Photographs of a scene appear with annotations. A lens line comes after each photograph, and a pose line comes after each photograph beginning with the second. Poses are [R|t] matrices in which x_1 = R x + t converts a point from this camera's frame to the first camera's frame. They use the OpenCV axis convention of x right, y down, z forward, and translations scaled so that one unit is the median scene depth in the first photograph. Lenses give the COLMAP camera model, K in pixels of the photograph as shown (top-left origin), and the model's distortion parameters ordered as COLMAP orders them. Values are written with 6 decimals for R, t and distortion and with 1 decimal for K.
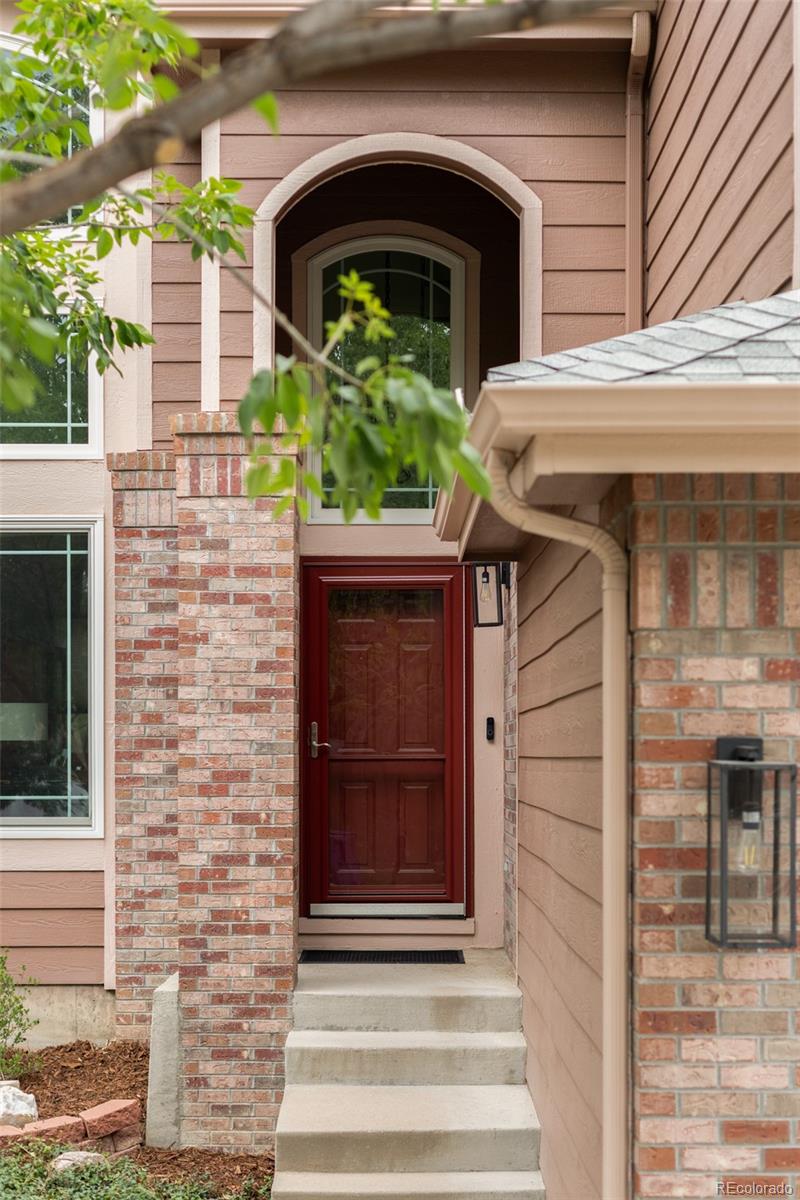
lens RADIAL K [[1725.7, 0, 400.0], [0, 1725.7, 600.0], [0, 0, 1]] dist [0.032902, -0.082387]
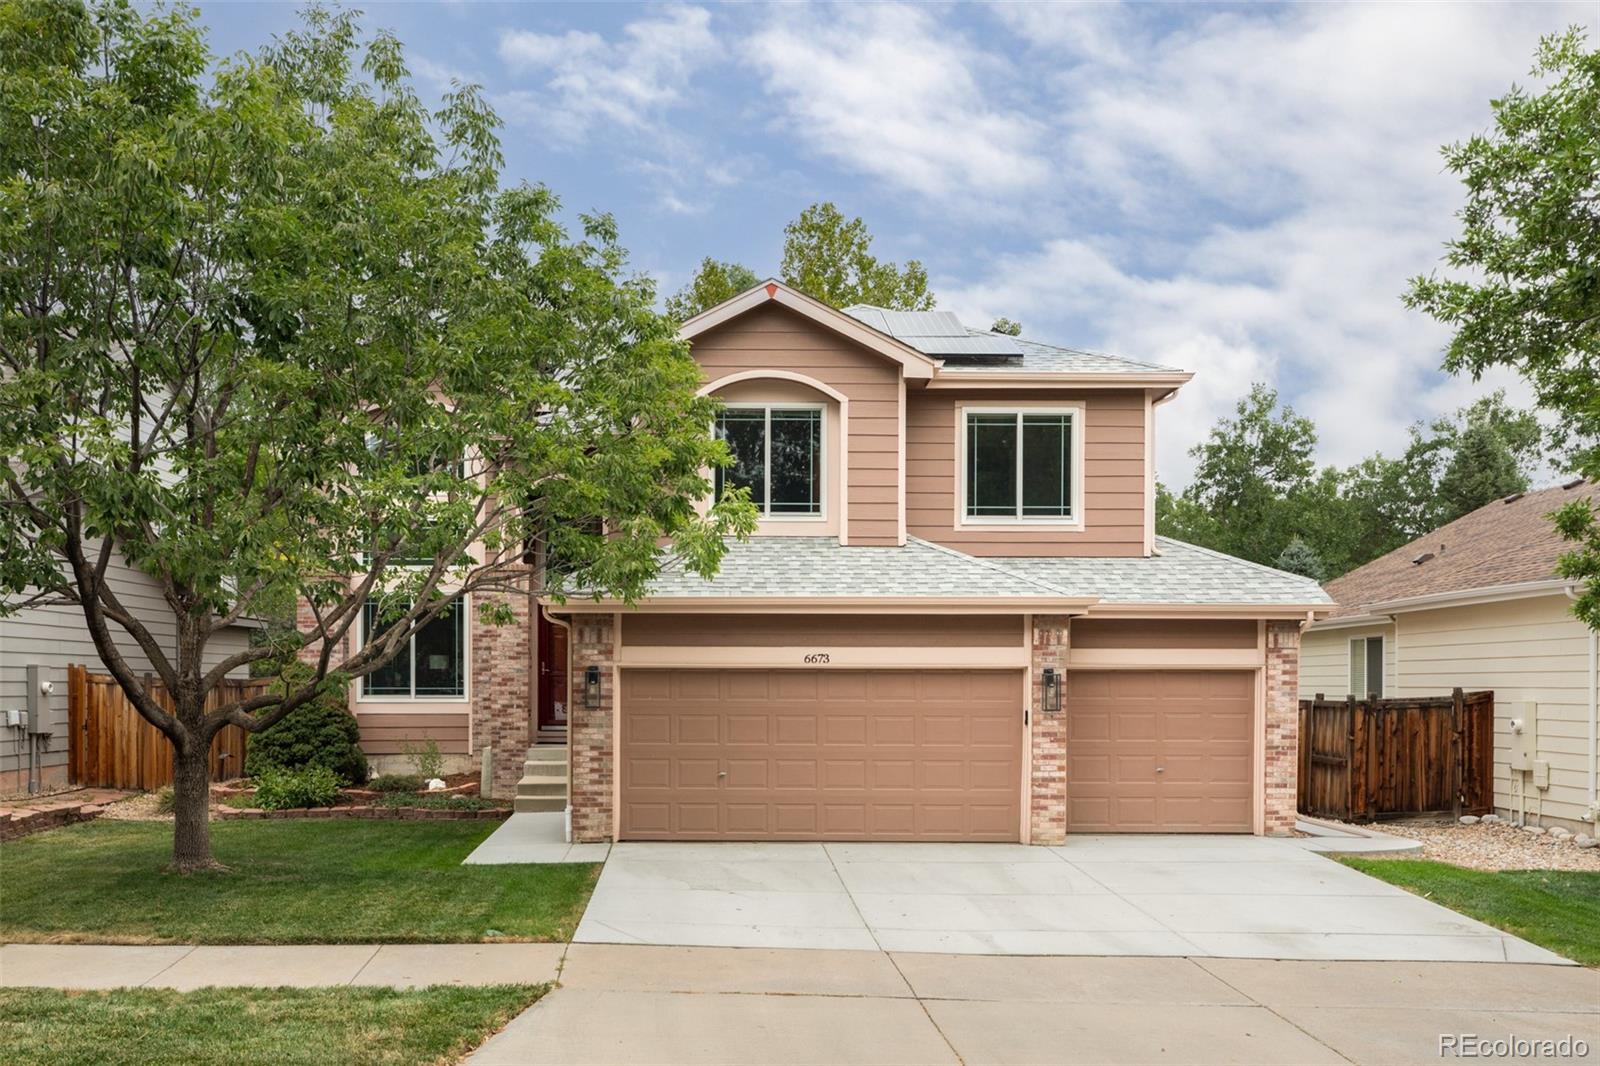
lens RADIAL K [[1488.5, 0, 800.0], [0, 1488.5, 533.0], [0, 0, 1]] dist [0.010188, 0.009737]
pose [[0.999537, 0.001511, 0.030397, 0.348994], [-0.001107, 0.999911, -0.013331, -0.128693], [-0.030414, 0.013291, 0.999449, -1.720969]]
